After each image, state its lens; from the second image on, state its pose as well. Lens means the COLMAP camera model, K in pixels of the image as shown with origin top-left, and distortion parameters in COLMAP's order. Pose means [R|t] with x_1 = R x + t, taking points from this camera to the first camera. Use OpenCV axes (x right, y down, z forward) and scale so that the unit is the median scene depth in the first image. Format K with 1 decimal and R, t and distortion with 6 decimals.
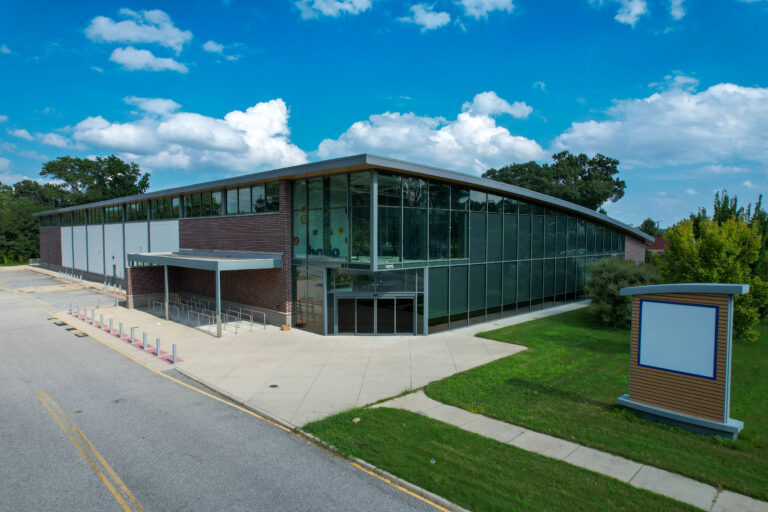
lens RADIAL K [[471.2, 0, 380.0], [0, 471.2, 259.8], [0, 0, 1]] dist [-0.029181, 0.019033]
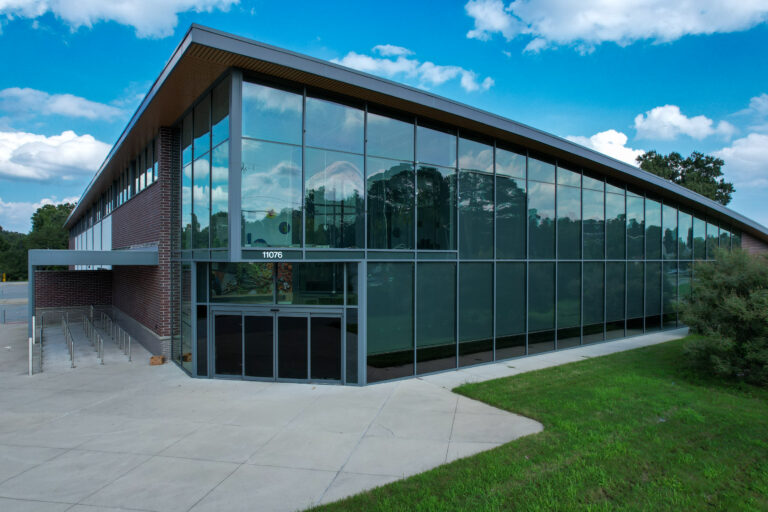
lens RADIAL K [[471.2, 0, 382.6], [0, 471.2, 257.3], [0, 0, 1]] dist [-0.029181, 0.019033]
pose [[0.987609, -0.000332, -0.156935, 0.222281], [-0.008773, 0.998317, -0.057323, 0.045574], [0.156690, 0.057989, 0.985944, 0.489497]]
